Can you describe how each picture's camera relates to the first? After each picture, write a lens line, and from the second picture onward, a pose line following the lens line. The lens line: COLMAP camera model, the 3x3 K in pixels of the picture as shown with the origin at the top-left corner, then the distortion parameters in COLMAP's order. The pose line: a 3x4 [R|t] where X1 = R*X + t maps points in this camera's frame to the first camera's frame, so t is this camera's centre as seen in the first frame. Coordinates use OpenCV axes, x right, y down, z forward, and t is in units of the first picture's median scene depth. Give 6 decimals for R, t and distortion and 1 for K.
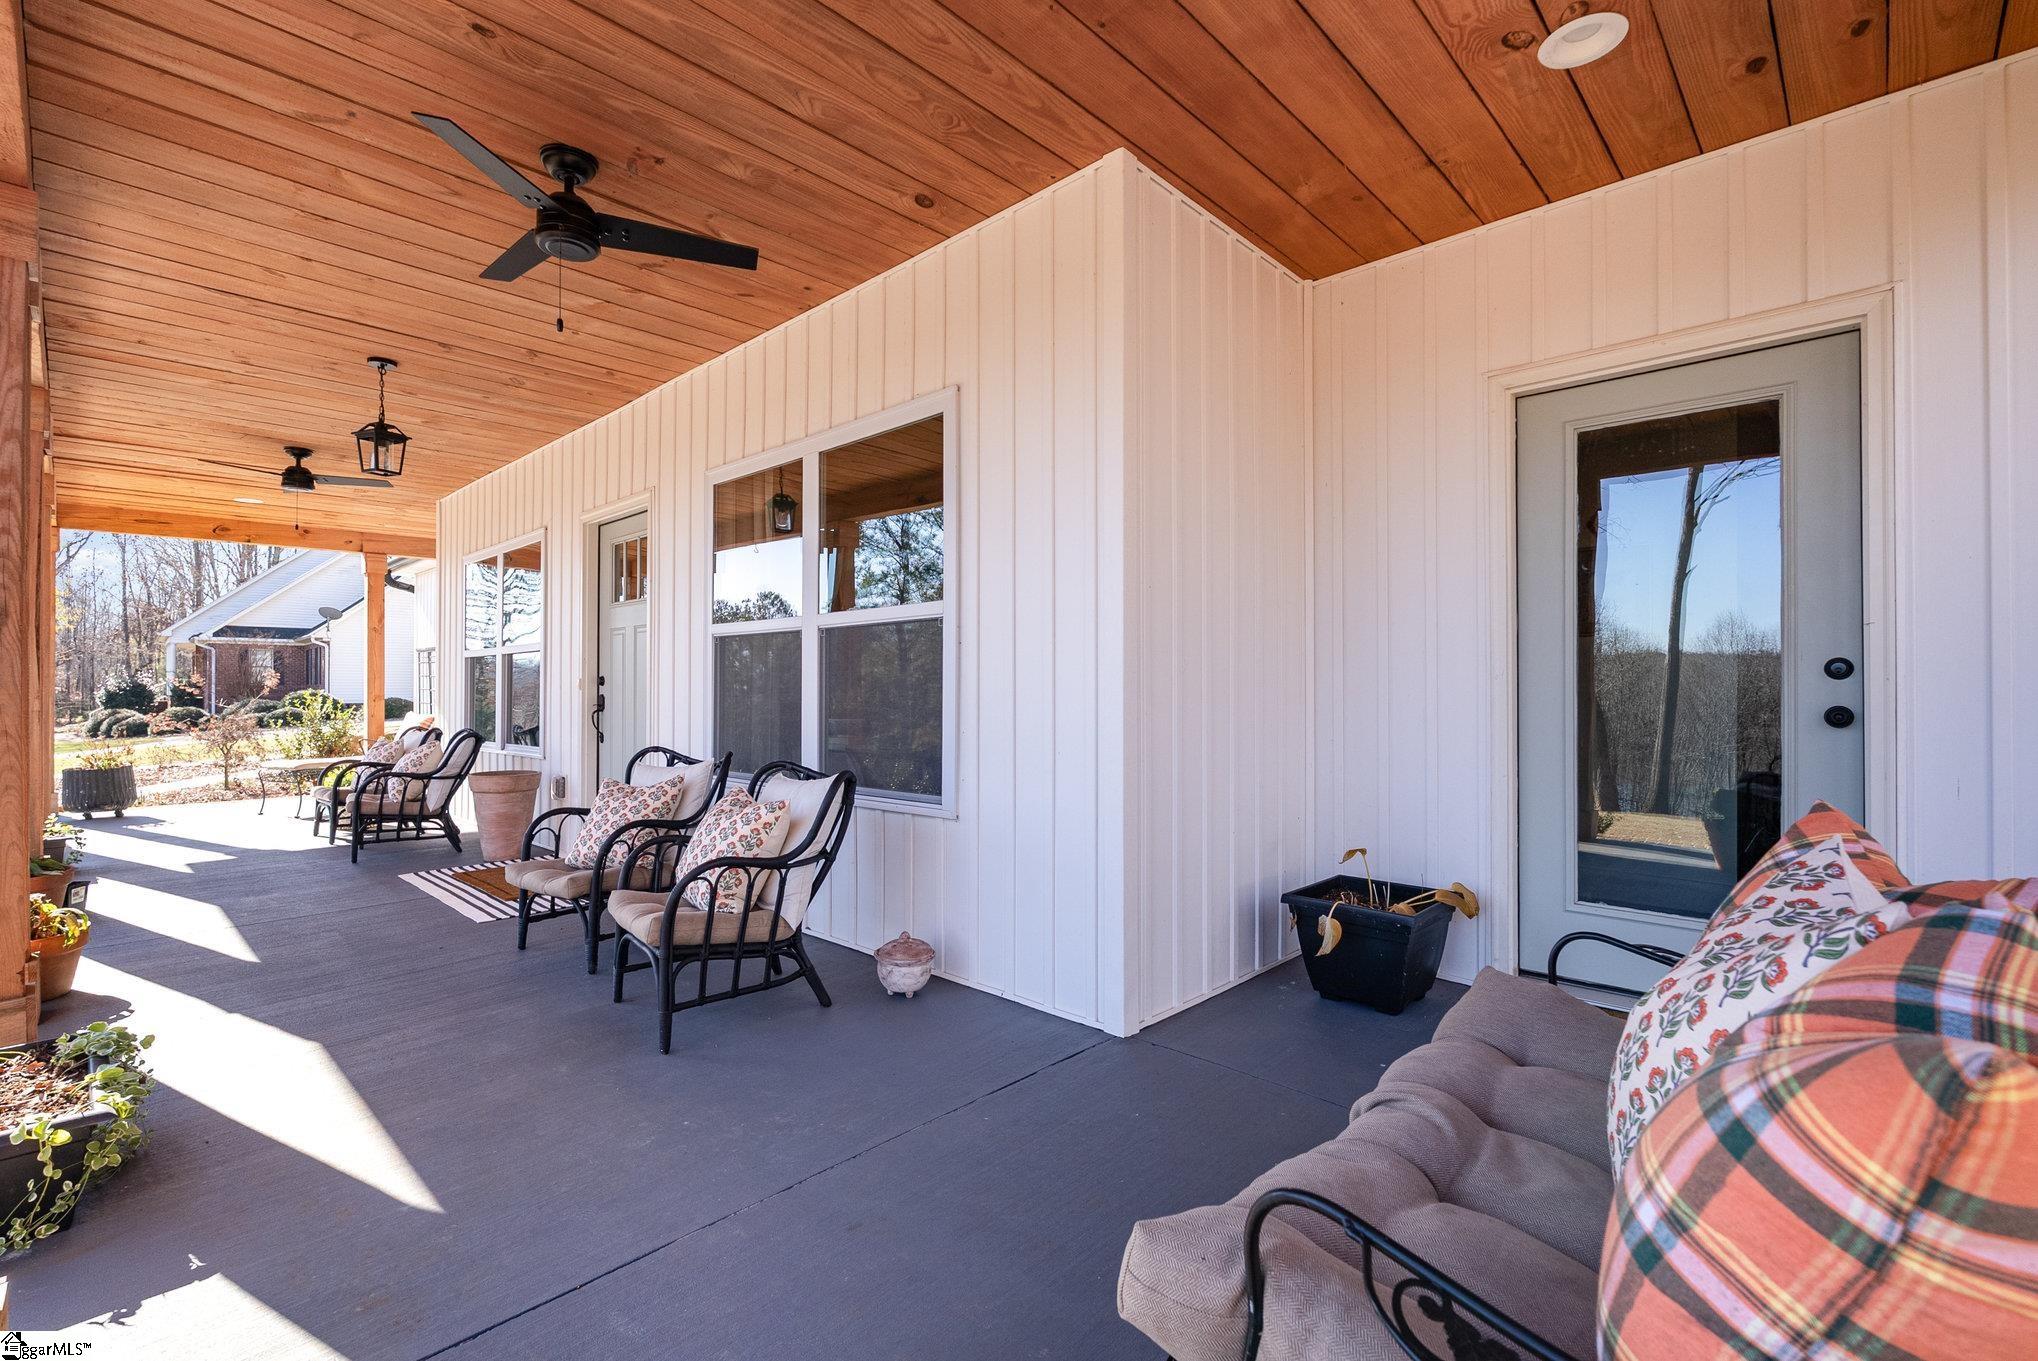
lens RADIAL K [[903.6, 0, 1009.5], [0, 903.6, 680.5], [0, 0, 1]] dist [0.000145, -0.000146]
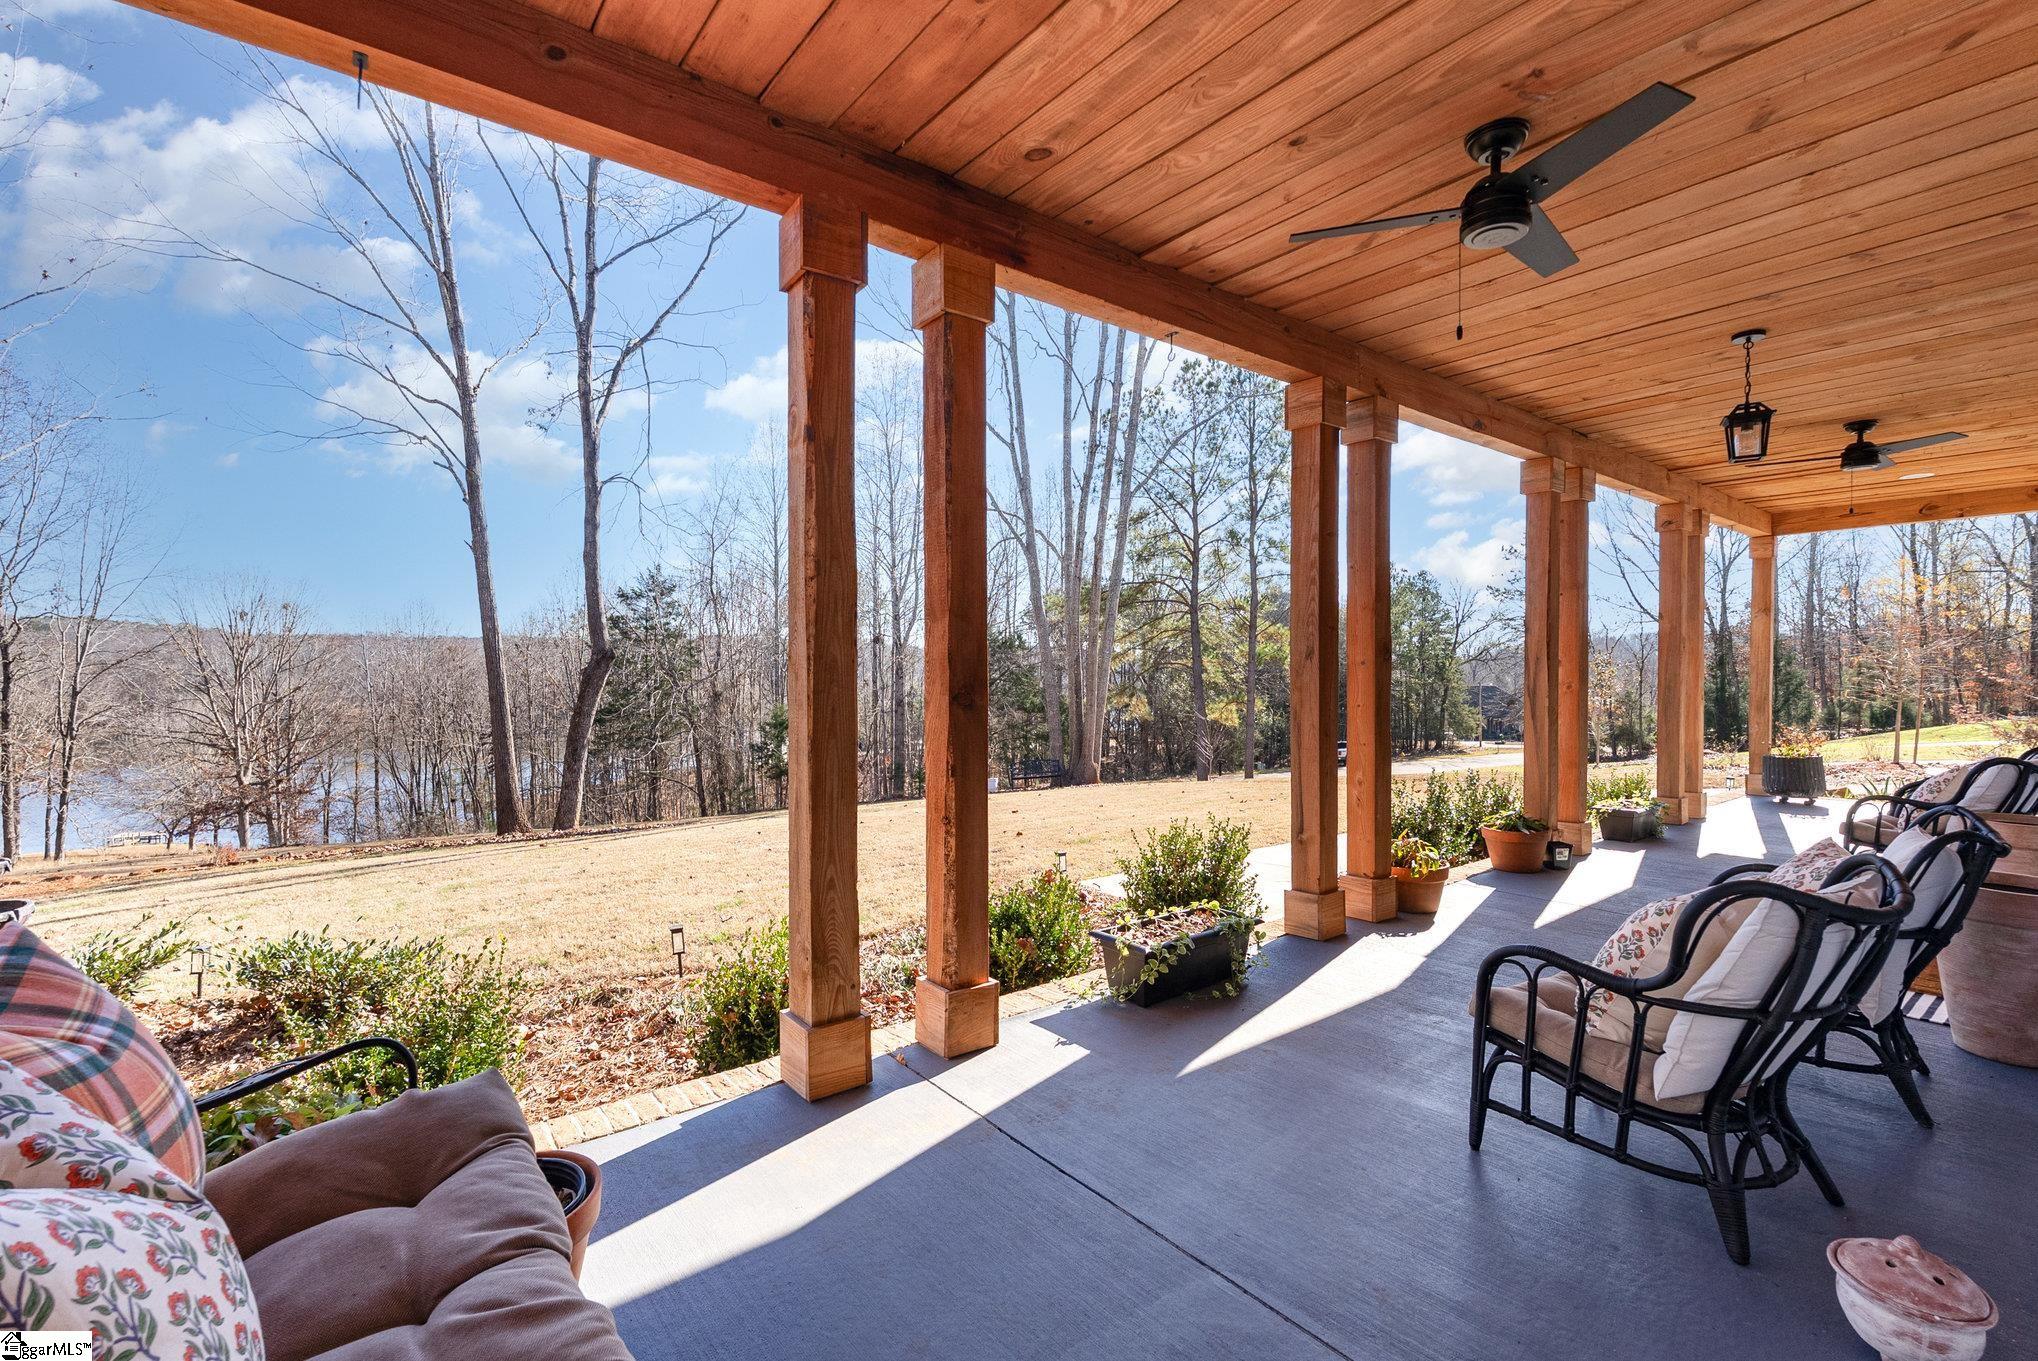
lens RADIAL K [[903.6, 0, 1009.5], [0, 903.6, 680.5], [0, 0, 1]] dist [0.000145, -0.000146]
pose [[-0.141537, 0.015037, -0.989819, 0.401832], [0.008904, 0.999864, 0.013917, -0.036893], [0.989893, -0.006843, -0.141652, 0.524068]]
